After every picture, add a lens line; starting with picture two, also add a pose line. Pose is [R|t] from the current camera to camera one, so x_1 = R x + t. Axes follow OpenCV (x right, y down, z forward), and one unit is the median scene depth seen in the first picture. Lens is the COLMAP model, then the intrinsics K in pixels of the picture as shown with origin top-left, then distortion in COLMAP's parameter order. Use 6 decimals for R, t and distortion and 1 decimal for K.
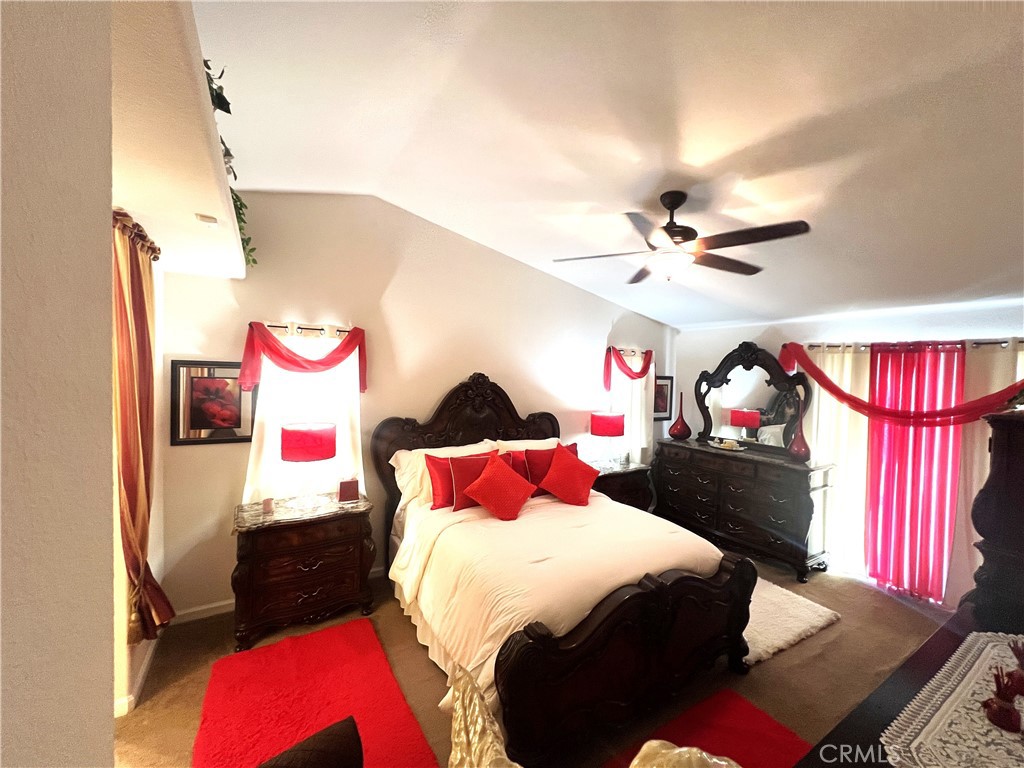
lens RADIAL K [[410.5, 0, 512.0], [0, 410.5, 384.0], [0, 0, 1]] dist [-0.000161, -0.000021]
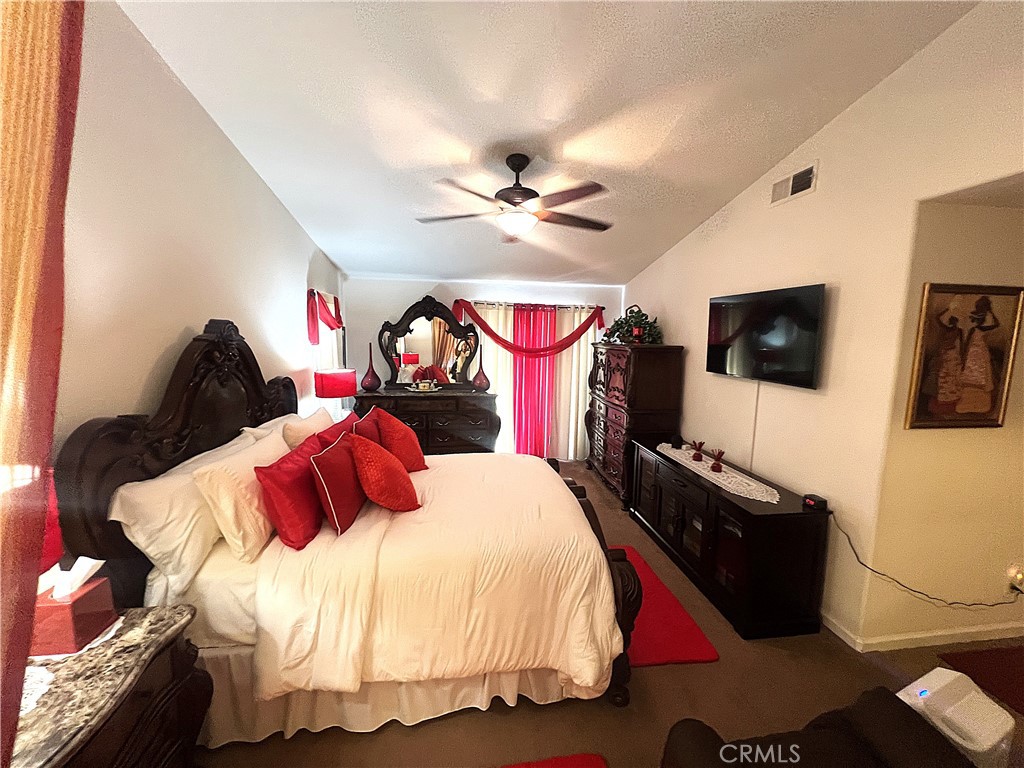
lens RADIAL K [[410.6, 0, 512.0], [0, 410.6, 384.0], [0, 0, 1]] dist [0.000417, -0.000036]
pose [[0.411549, -0.127411, 0.902438, -0.428531], [0.019600, 0.991188, 0.131003, -0.005088], [-0.911177, -0.036226, 0.410419, 0.348266]]
